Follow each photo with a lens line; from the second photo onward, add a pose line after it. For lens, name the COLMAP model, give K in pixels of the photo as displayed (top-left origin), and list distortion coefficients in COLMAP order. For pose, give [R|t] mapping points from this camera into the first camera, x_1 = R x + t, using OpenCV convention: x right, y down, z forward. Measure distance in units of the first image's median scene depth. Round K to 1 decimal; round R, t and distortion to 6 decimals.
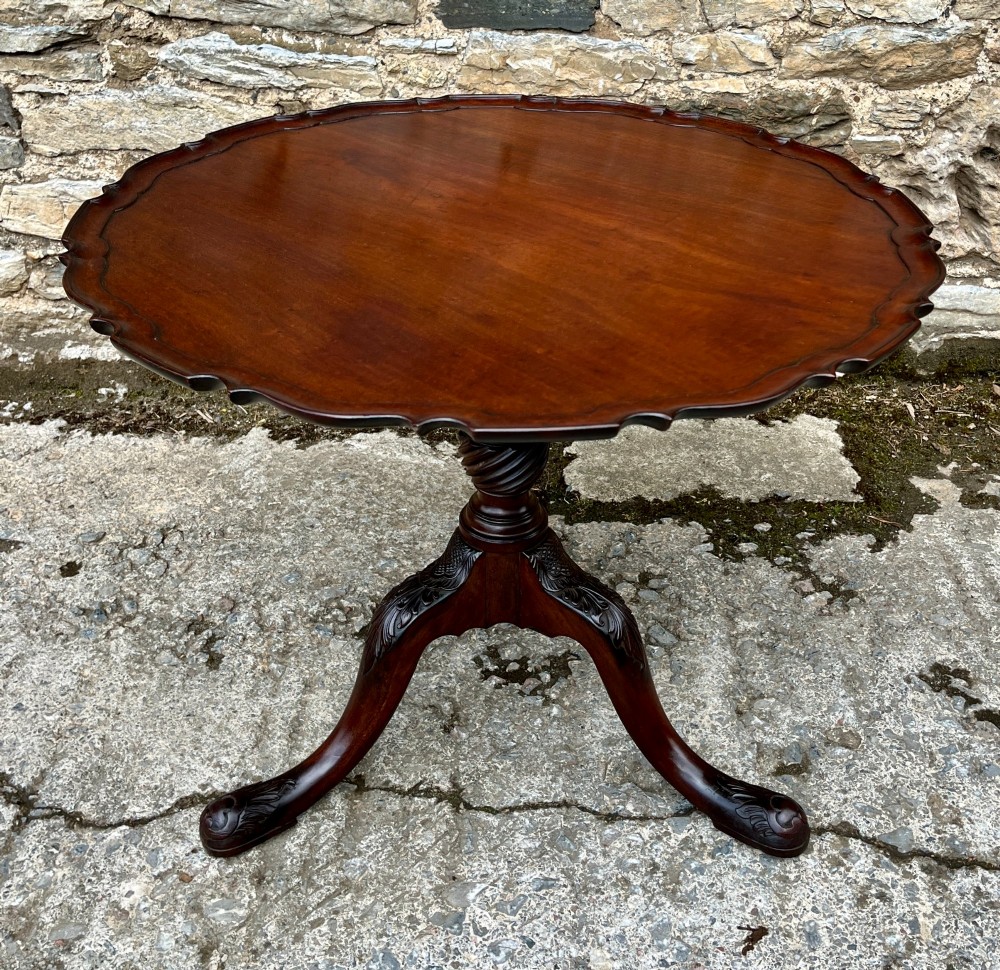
lens RADIAL K [[1262.4, 0, 537.1], [0, 1262.4, 338.6], [0, 0, 1]] dist [0.032107, 0.000000]
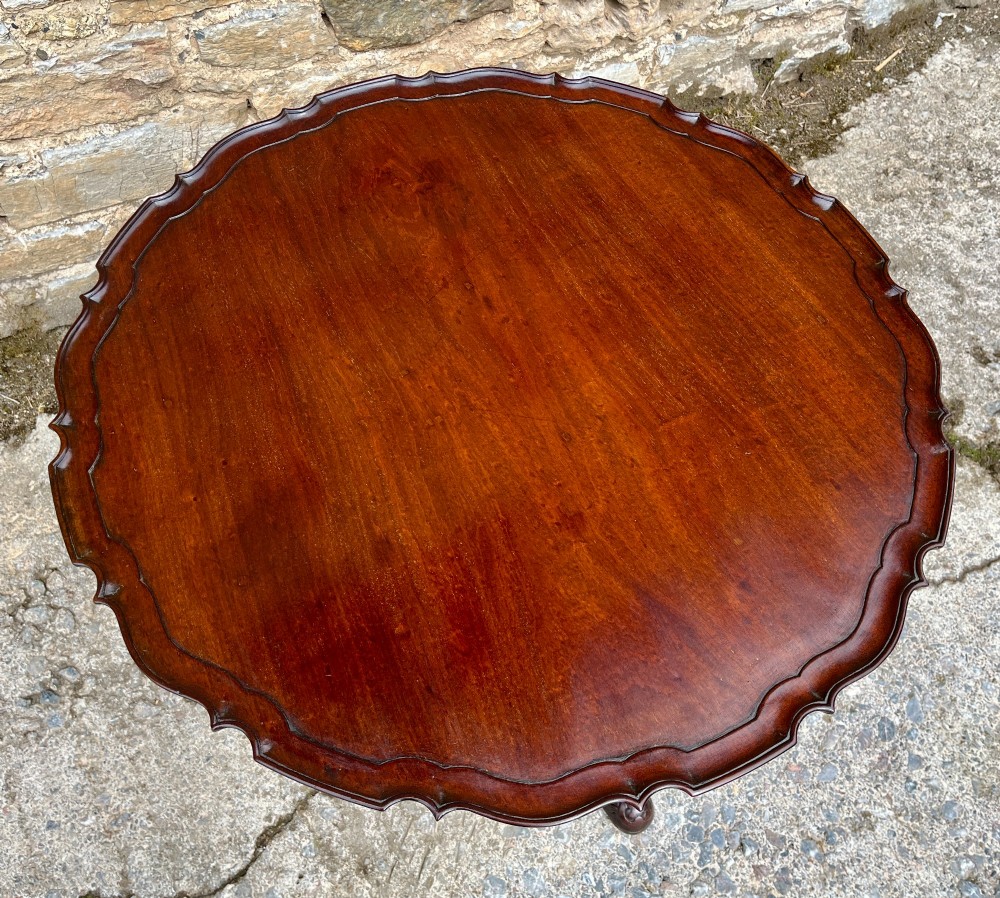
lens RADIAL K [[942.0, 0, 501.5], [0, 942.0, 434.6], [0, 0, 1]] dist [0.032640, 0.000000]
pose [[0.874282, -0.400322, 0.274541, -0.152994], [0.199201, 0.811644, 0.549139, -0.351016], [-0.442662, -0.425413, 0.789350, 0.311793]]
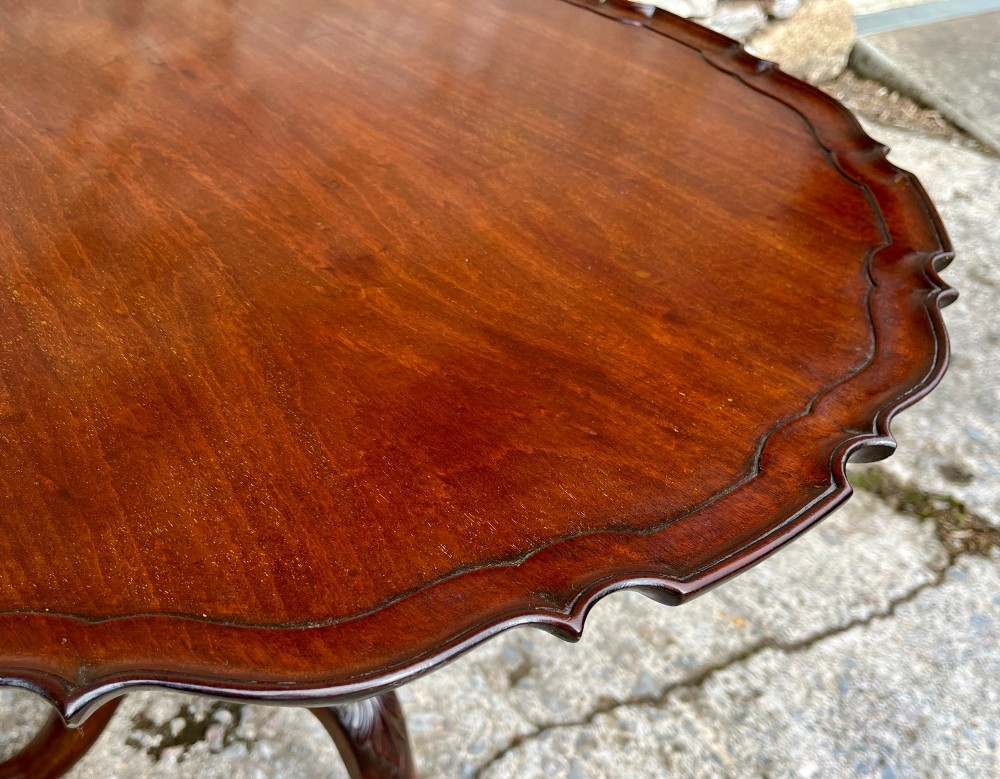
lens RADIAL K [[981.1, 0, 477.2], [0, 981.1, 455.6], [0, 0, 1]] dist [0.019875, 0.000000]
pose [[0.746146, -0.384775, 0.543336, -0.152351], [0.233134, 0.915417, 0.328116, -0.059206], [-0.623630, -0.118153, 0.772739, 0.421800]]
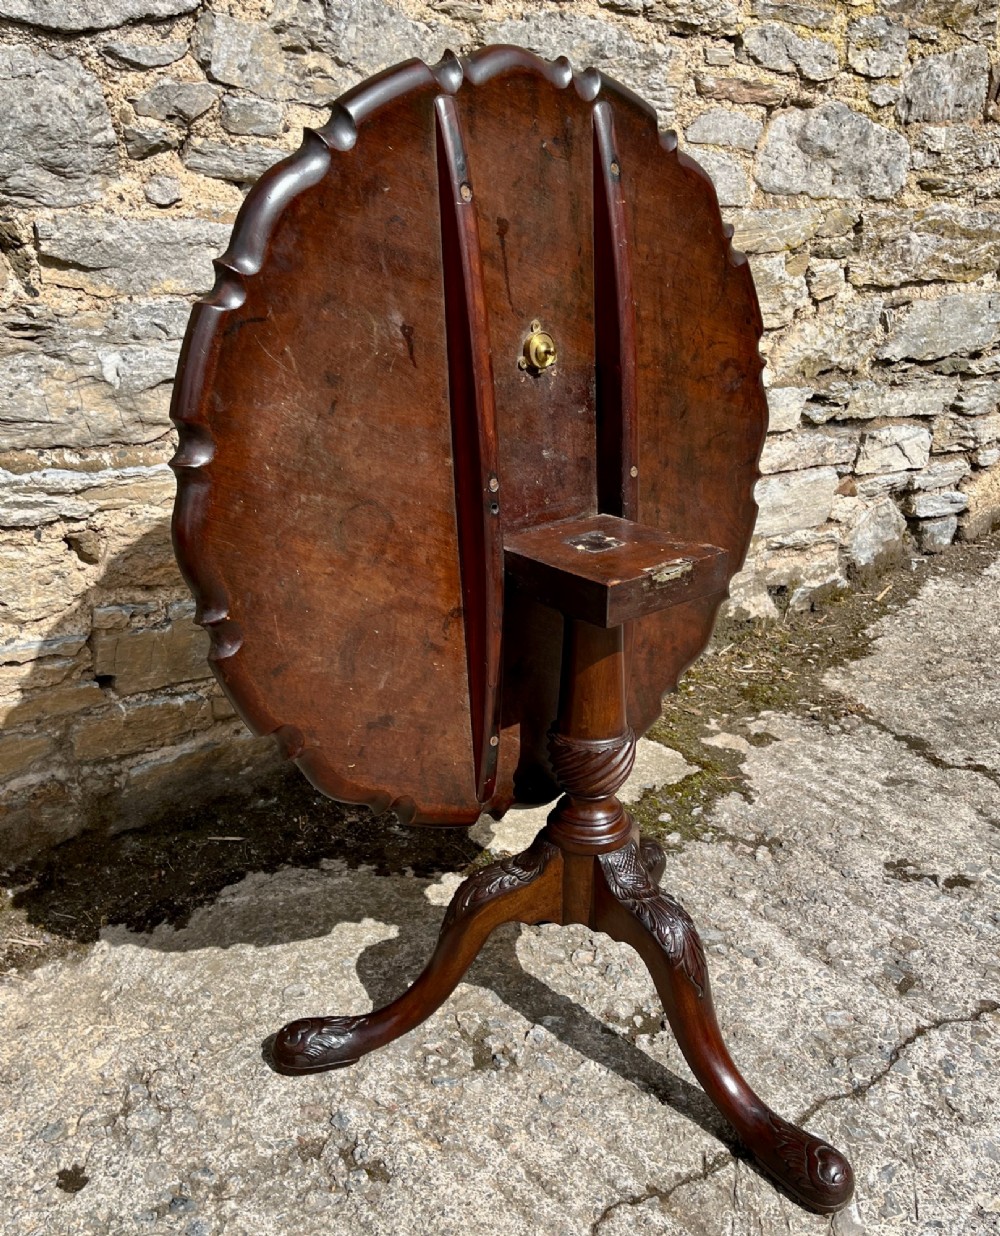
lens RADIAL K [[1175.7, 0, 501.5], [0, 1175.7, 626.0], [0, 0, 1]] dist [0.030363, 0.000000]
pose [[0.771479, -0.240782, 0.588935, -0.574682], [0.275565, 0.960756, 0.031822, -0.095761], [-0.573485, 0.137740, 0.807554, 0.277380]]
